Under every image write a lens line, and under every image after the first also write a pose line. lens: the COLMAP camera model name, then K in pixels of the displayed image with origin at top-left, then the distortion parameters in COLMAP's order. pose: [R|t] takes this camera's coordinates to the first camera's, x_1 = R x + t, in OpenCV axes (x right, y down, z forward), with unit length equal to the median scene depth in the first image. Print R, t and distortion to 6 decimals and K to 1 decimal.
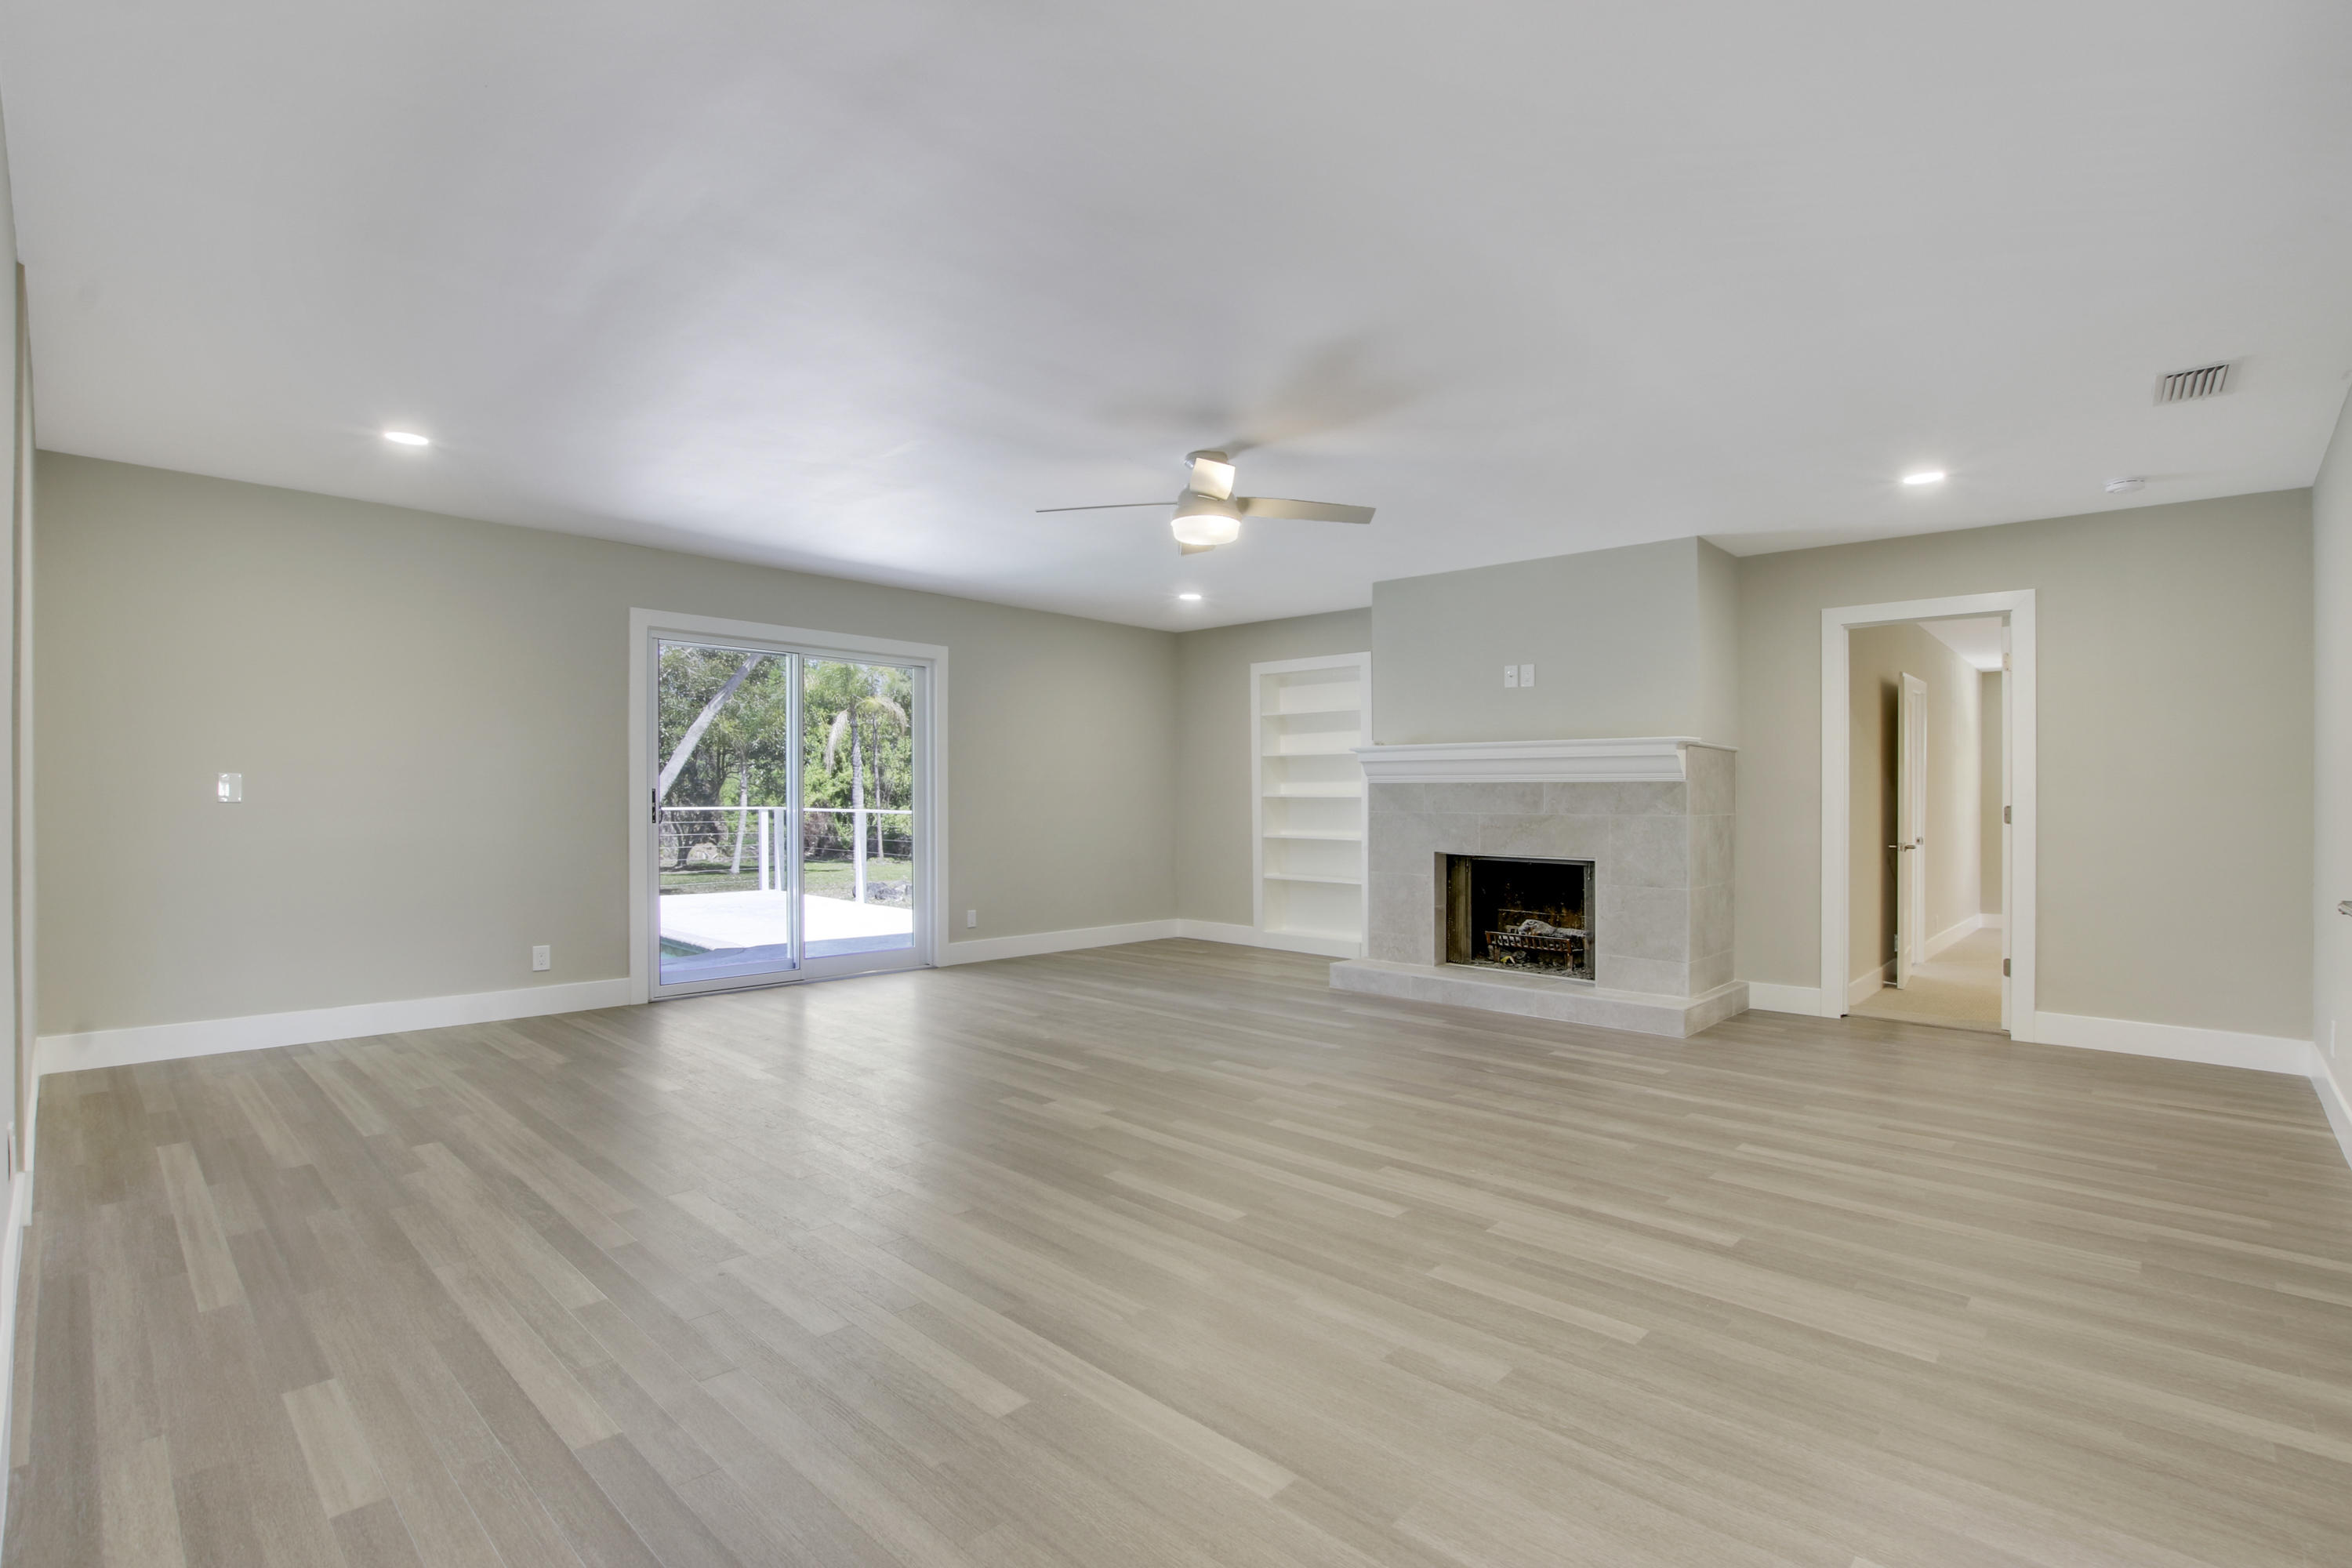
lens RADIAL K [[1088.6, 0, 1176.0], [0, 1088.6, 784.0], [0, 0, 1]] dist [-0.031747, -0.000102]
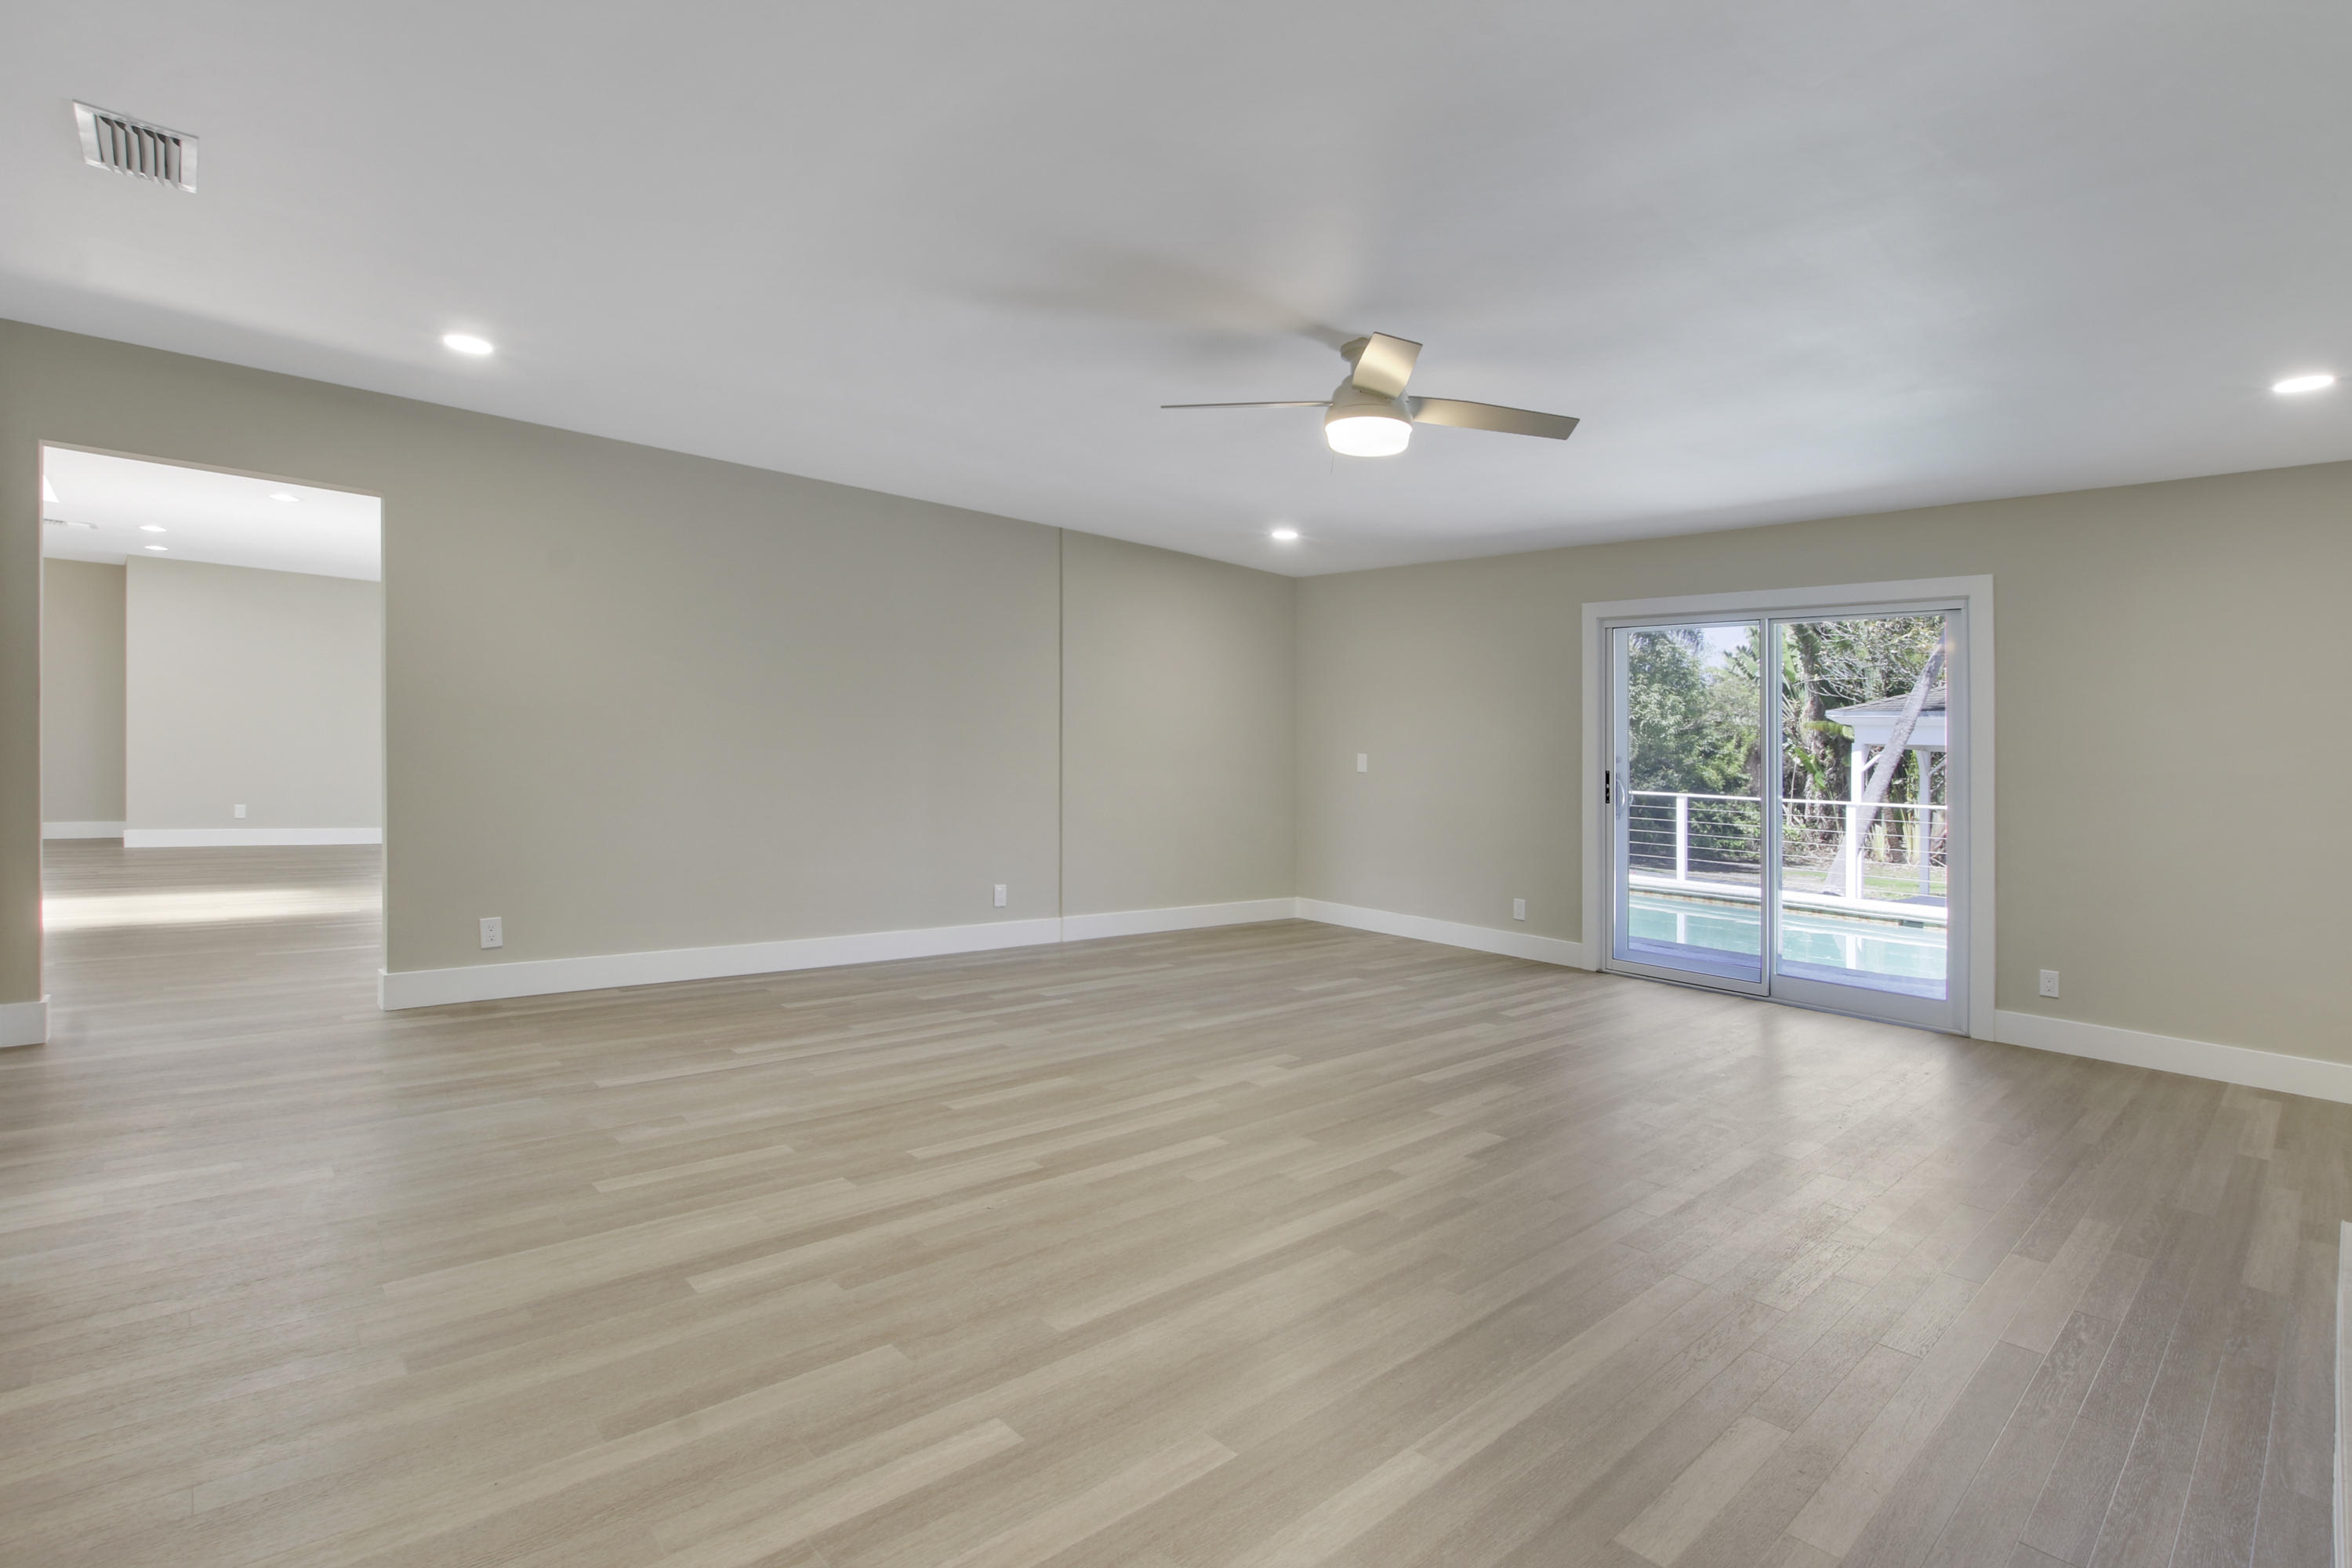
lens RADIAL K [[1088.6, 0, 1176.0], [0, 1088.6, 784.0], [0, 0, 1]] dist [-0.031747, -0.000102]
pose [[-0.054400, 0.015605, -0.998397, 0.950268], [-0.030560, 0.999383, 0.017285, 0.019480], [0.998051, 0.031451, -0.053890, 1.019282]]
